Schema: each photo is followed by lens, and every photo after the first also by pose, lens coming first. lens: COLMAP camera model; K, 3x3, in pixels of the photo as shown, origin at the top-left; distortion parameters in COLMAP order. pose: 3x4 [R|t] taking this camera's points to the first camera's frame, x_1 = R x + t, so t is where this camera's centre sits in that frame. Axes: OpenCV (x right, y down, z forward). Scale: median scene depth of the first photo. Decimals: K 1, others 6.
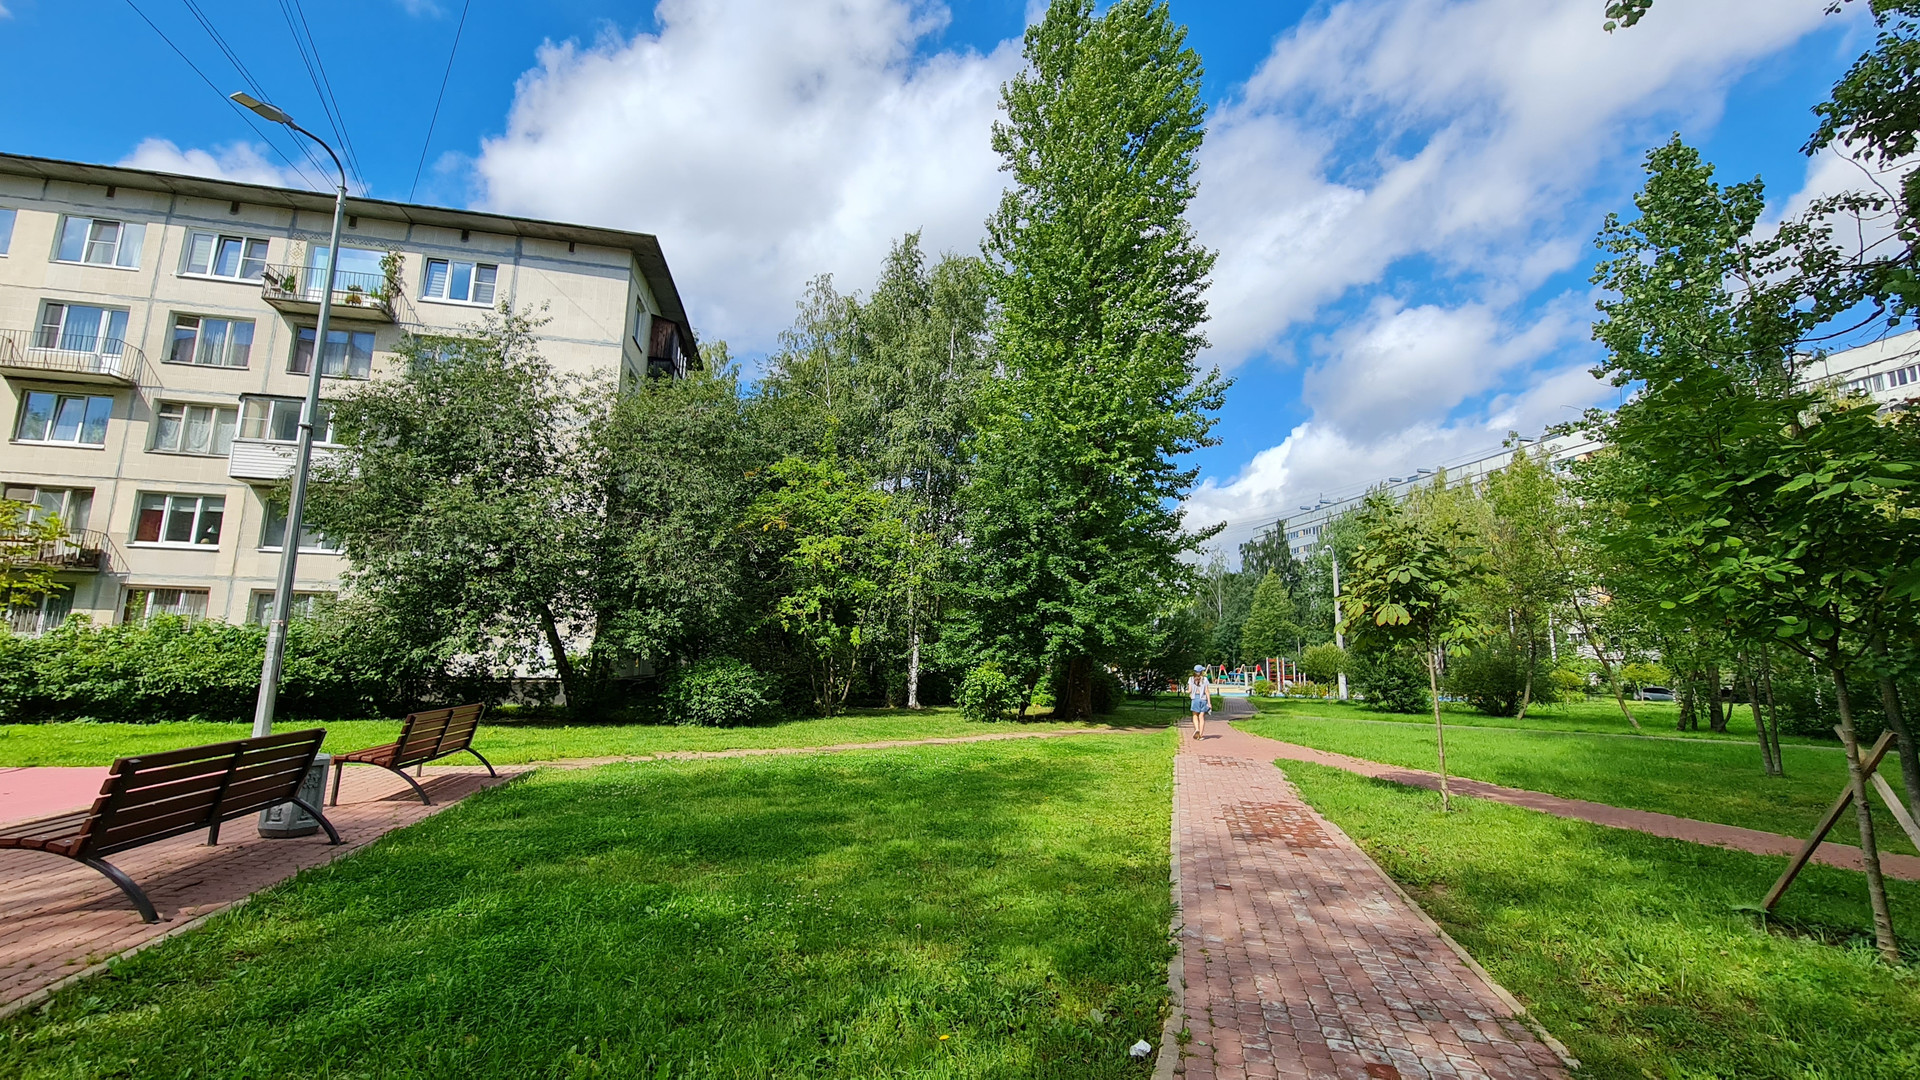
lens RADIAL K [[767.9, 0, 968.0], [0, 767.9, 542.6], [0, 0, 1]] dist [0.002147, -0.000213]
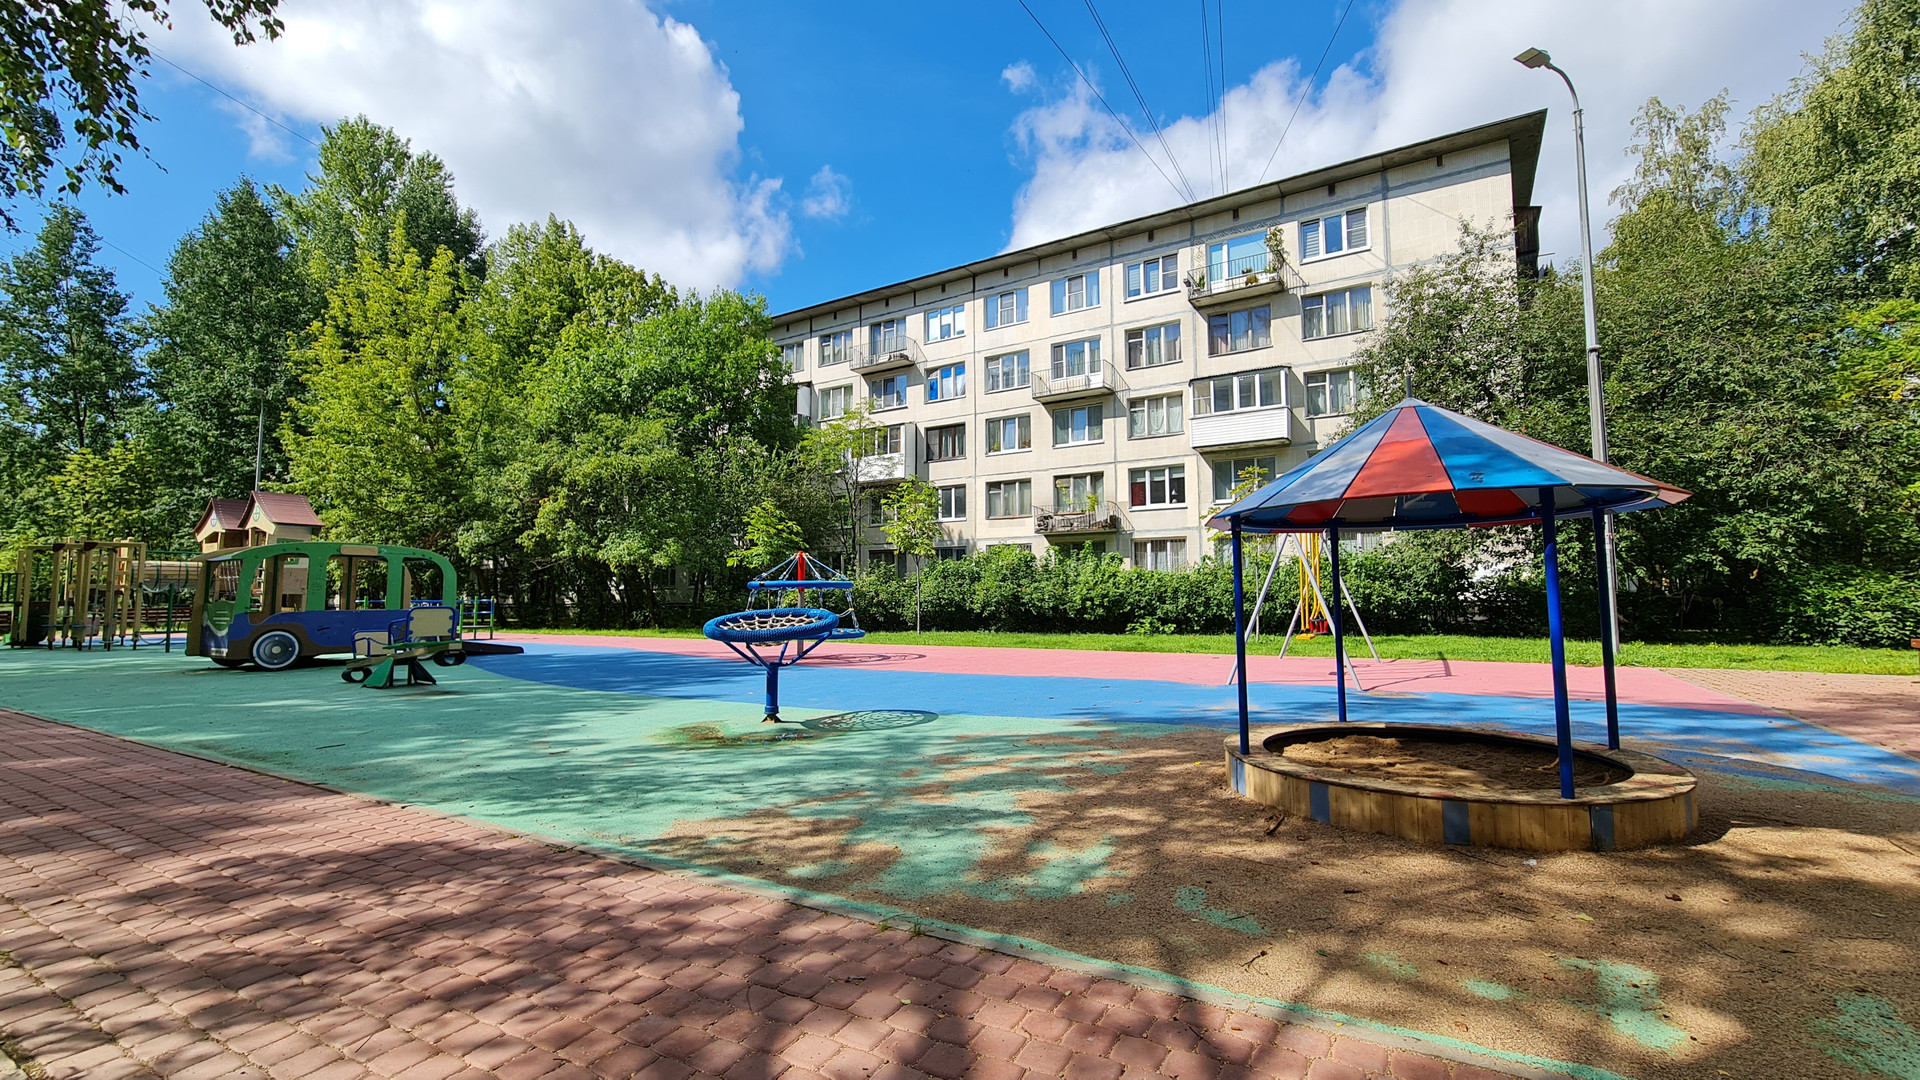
lens RADIAL K [[767.9, 0, 965.1], [0, 767.9, 537.8], [0, 0, 1]] dist [0.002147, -0.000213]
pose [[0.734241, -0.082811, -0.673819, -0.391965], [0.128874, 0.991487, 0.018579, -0.010749], [0.666544, -0.100479, 0.738663, -0.182696]]
